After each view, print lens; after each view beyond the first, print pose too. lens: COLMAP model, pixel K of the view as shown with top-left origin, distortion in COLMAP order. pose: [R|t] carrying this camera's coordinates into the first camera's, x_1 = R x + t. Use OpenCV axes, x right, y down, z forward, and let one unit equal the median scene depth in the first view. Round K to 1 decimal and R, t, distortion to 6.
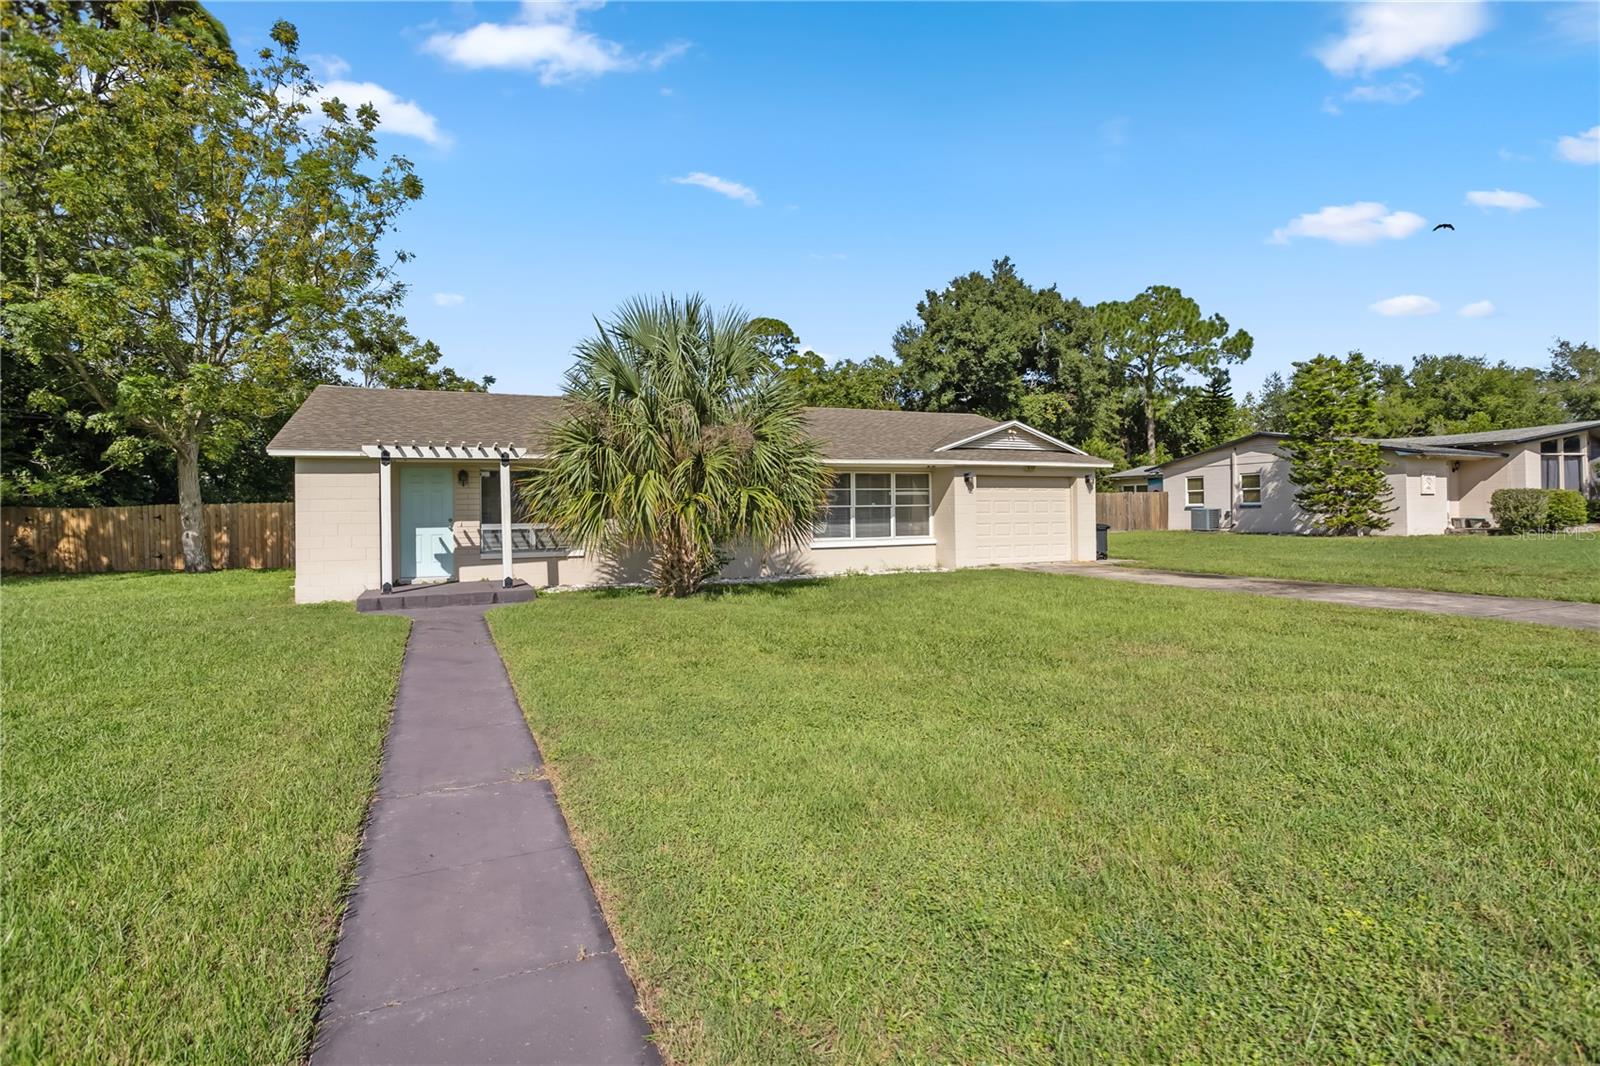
lens RADIAL K [[801.8, 0, 815.6], [0, 801.8, 526.1], [0, 0, 1]] dist [-0.043706, 0.000394]
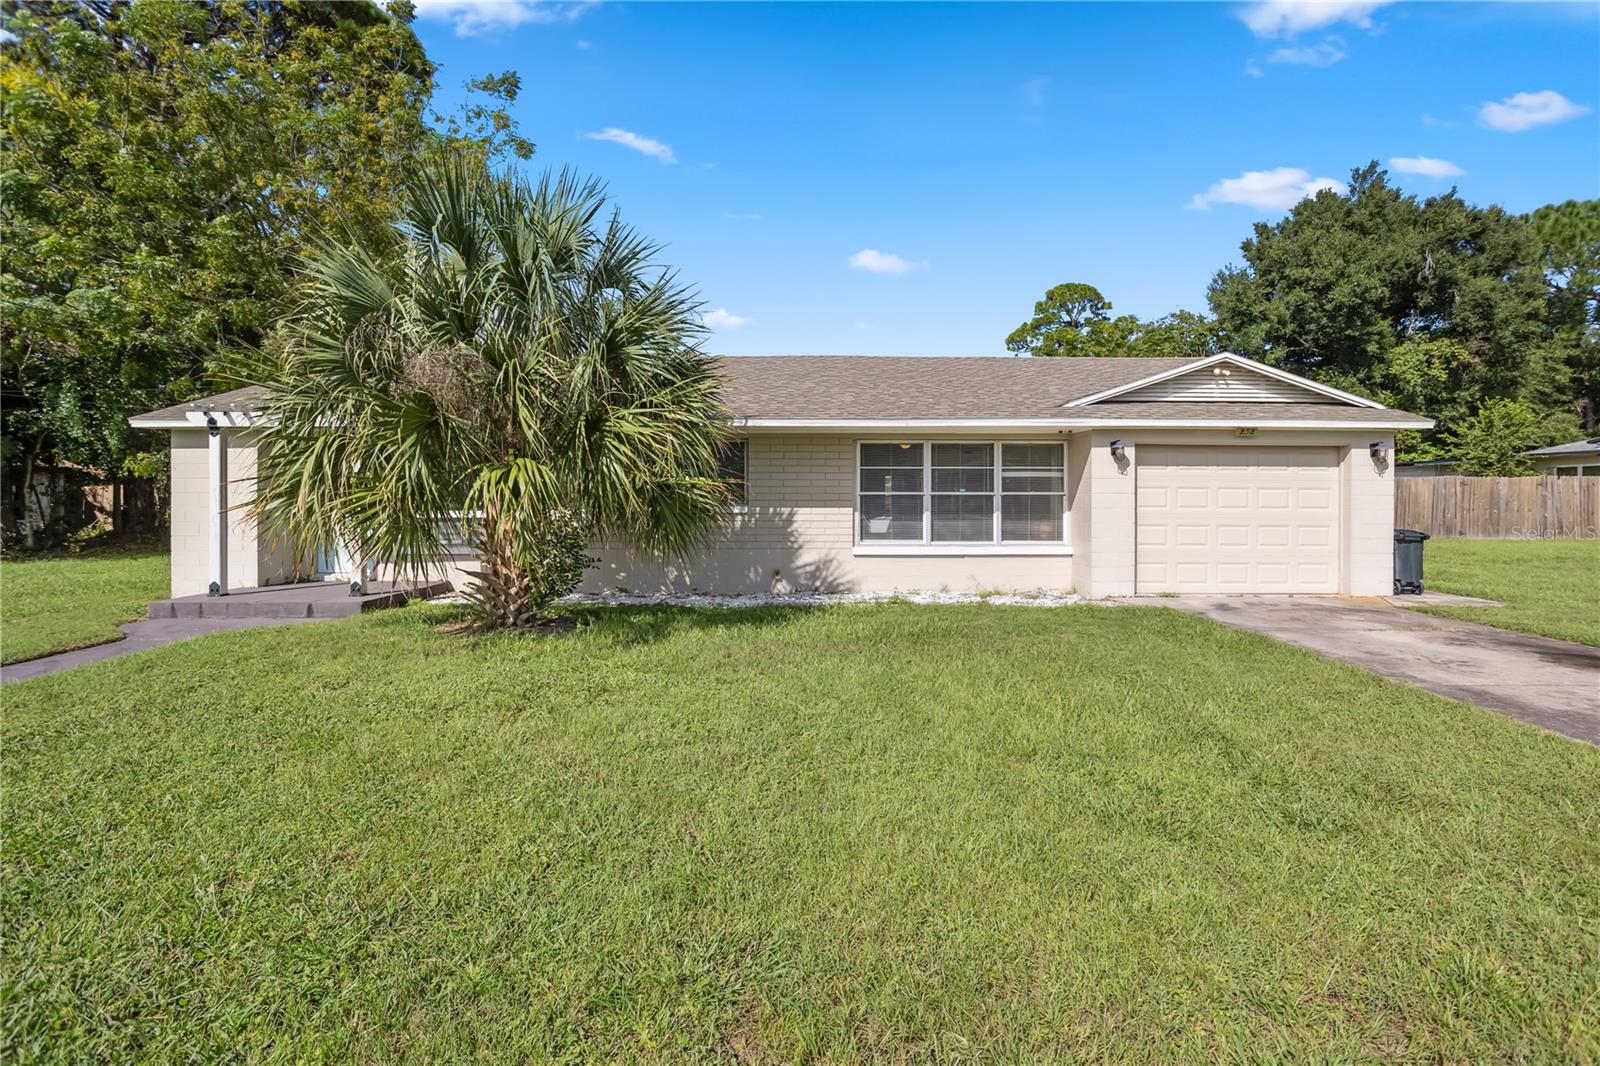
lens RADIAL K [[780.6, 0, 808.4], [0, 780.6, 518.1], [0, 0, 1]] dist [-0.047280, 0.030740]
pose [[0.905176, 0.025511, -0.424271, 0.154504], [-0.020515, 0.999656, 0.016339, -0.008674], [0.424542, -0.006086, 0.905388, 0.251886]]
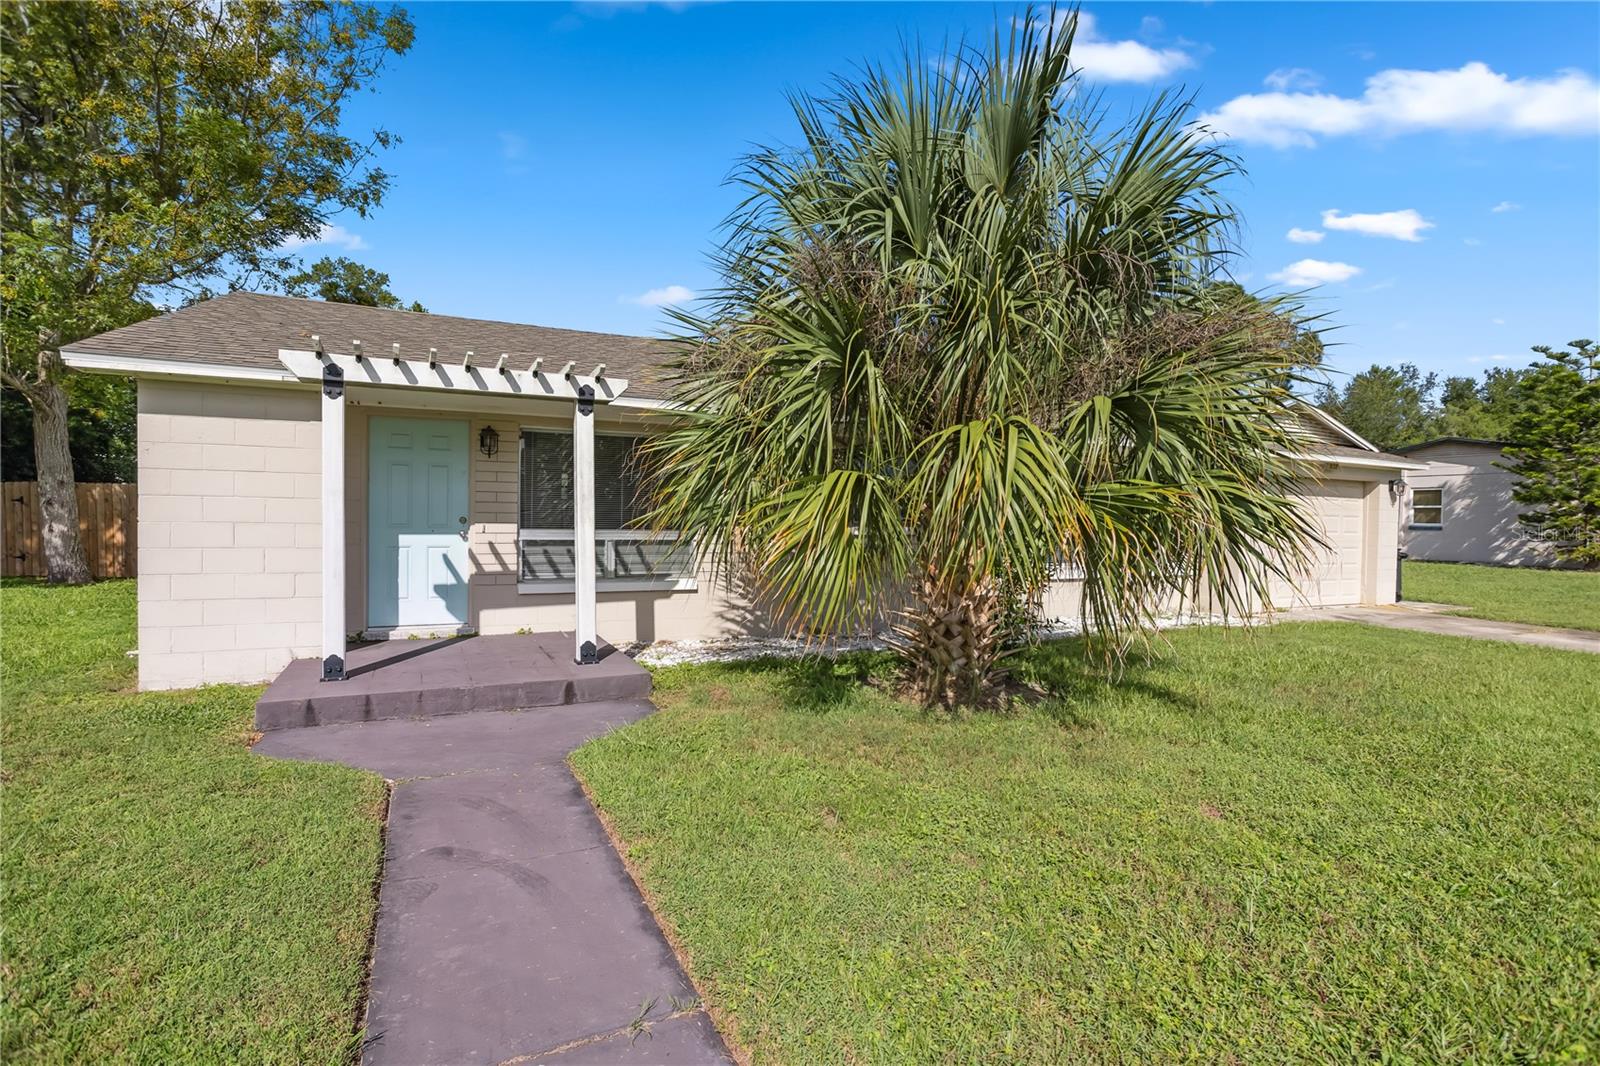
lens RADIAL K [[782.8, 0, 799.6], [0, 782.8, 555.1], [0, 0, 1]] dist [-0.035000, 0.000189]
pose [[0.999525, 0.028056, 0.012789, -0.128238], [-0.028438, 0.999124, 0.030713, -0.003691], [-0.011916, -0.031062, 0.999446, 0.253343]]
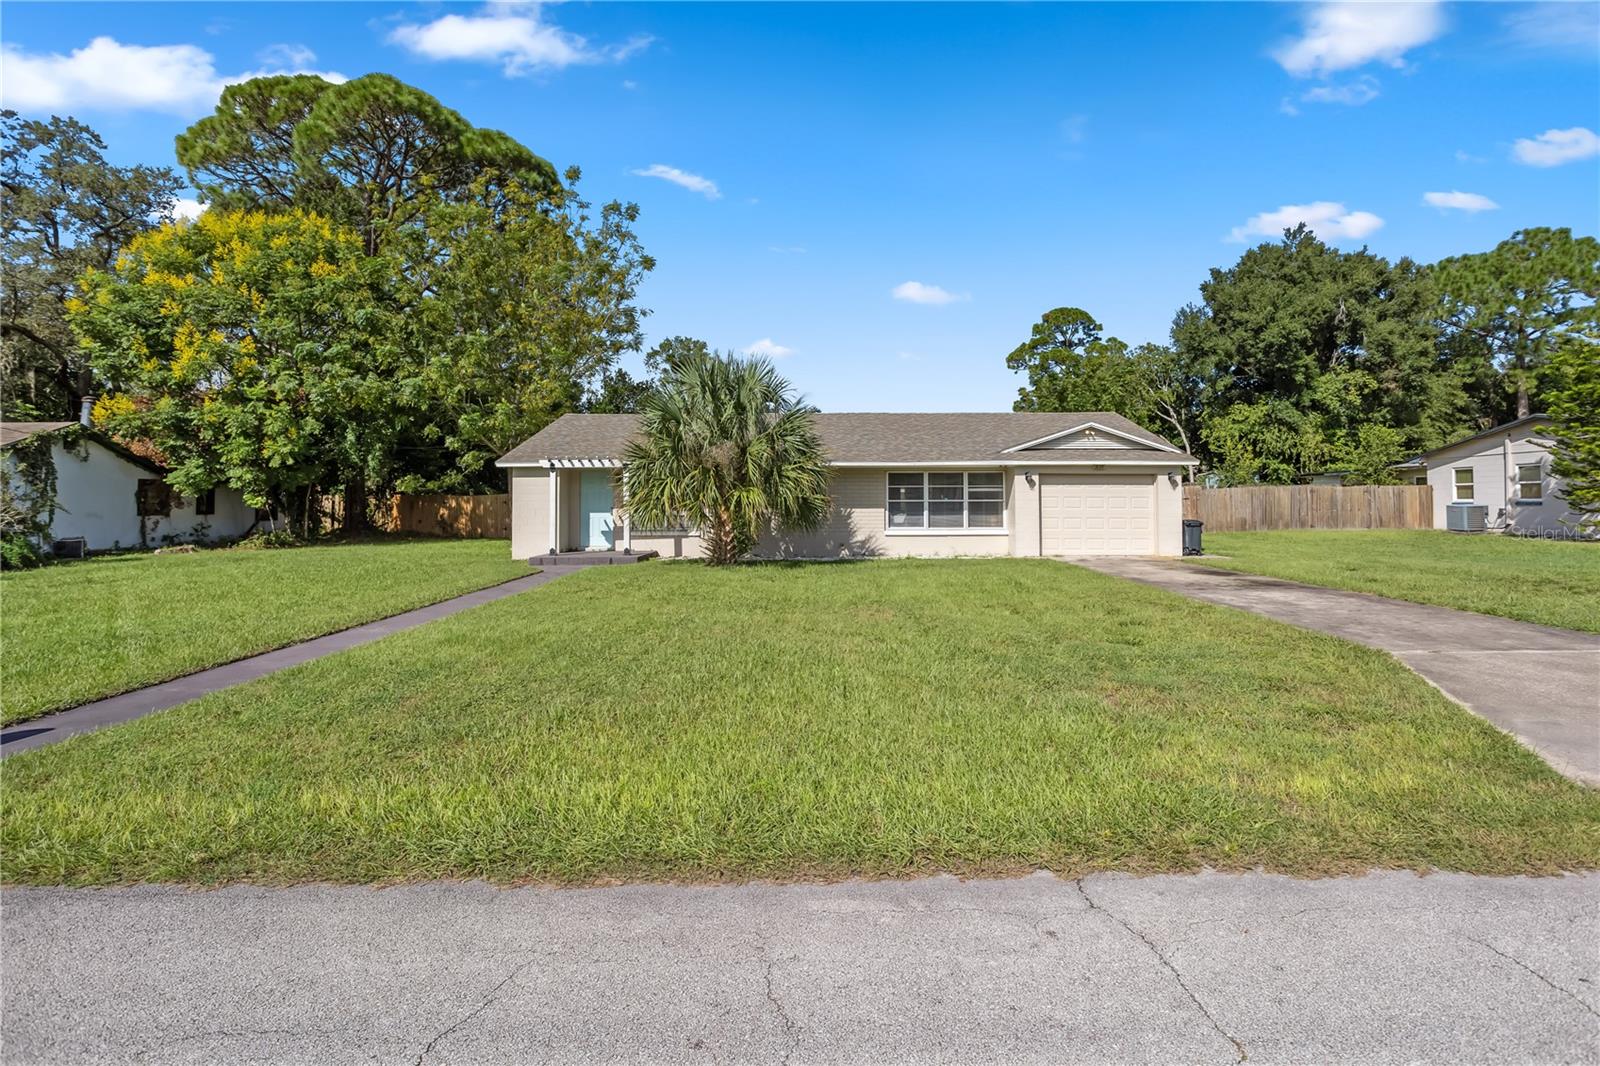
lens RADIAL K [[791.8, 0, 806.6], [0, 791.8, 506.8], [0, 0, 1]] dist [-0.048773, 0.029664]
pose [[0.899138, 0.014656, -0.437420, 0.265337], [-0.018020, 0.999831, -0.003539, -0.005735], [0.437295, 0.011065, 0.899250, -0.080673]]
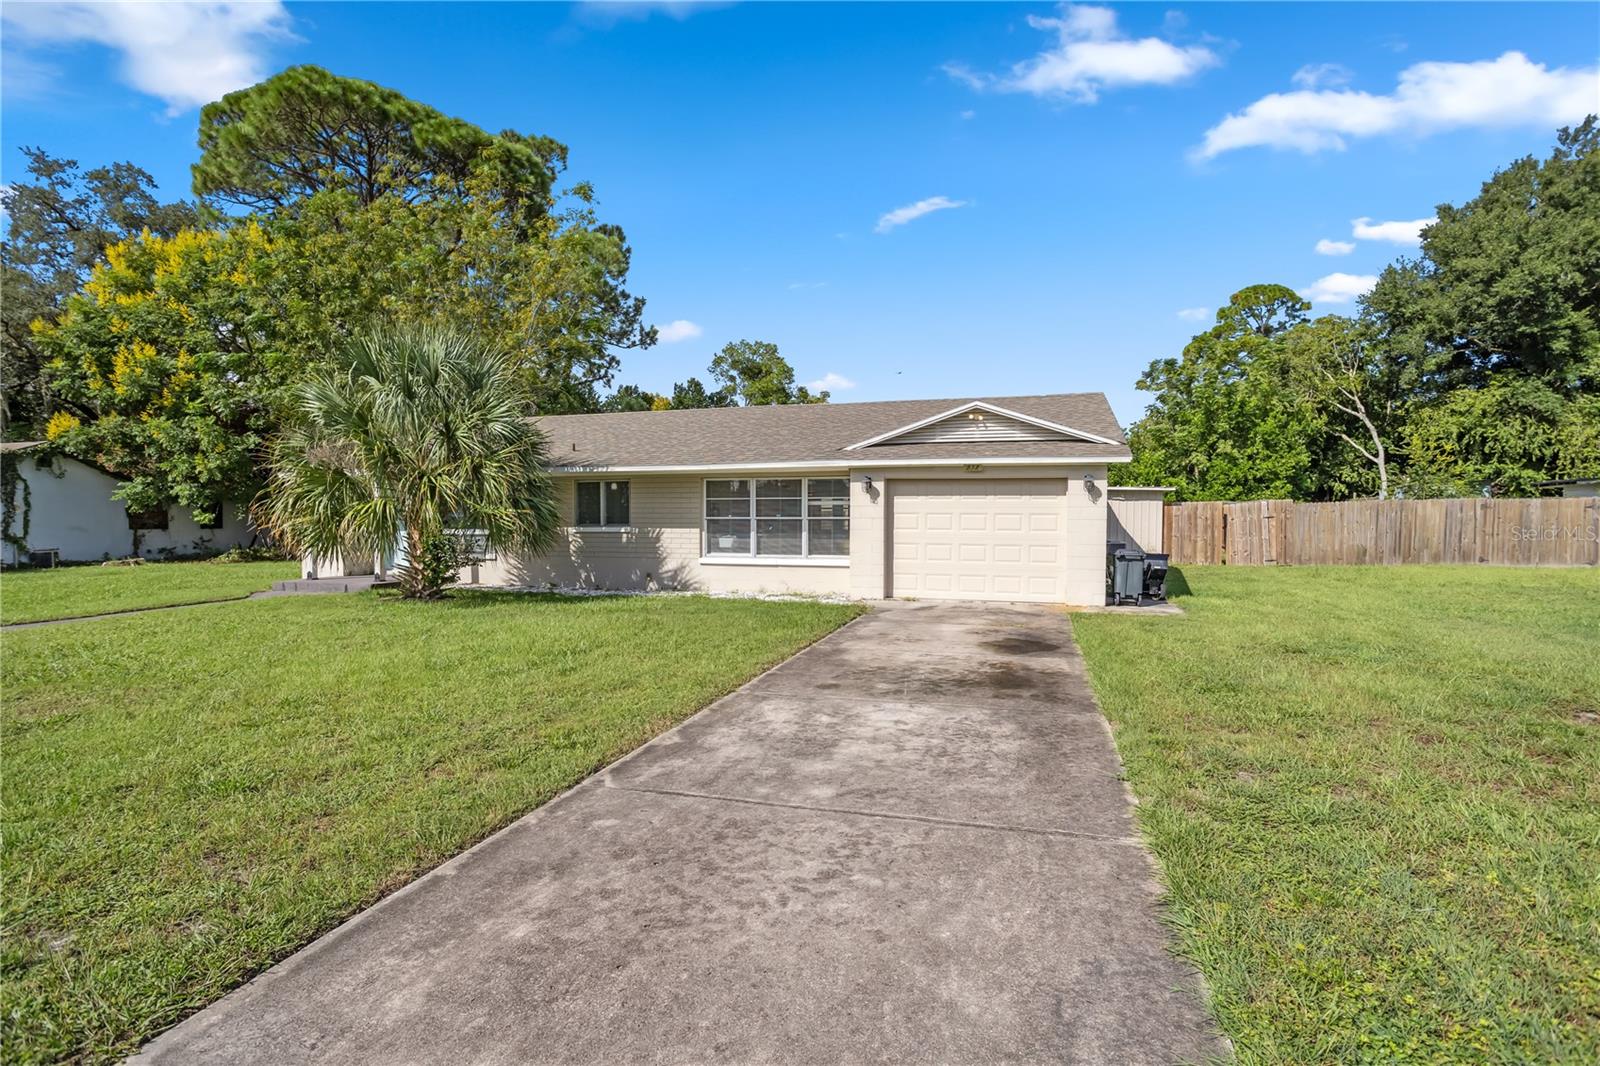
lens RADIAL K [[775.5, 0, 798.8], [0, 775.5, 571.7], [0, 0, 1]] dist [-0.041929, 0.024914]
pose [[0.740051, 0.062413, -0.669648, 0.434725], [-0.024224, 0.997512, 0.066199, -0.015691], [0.672114, -0.032769, 0.739722, 0.273421]]
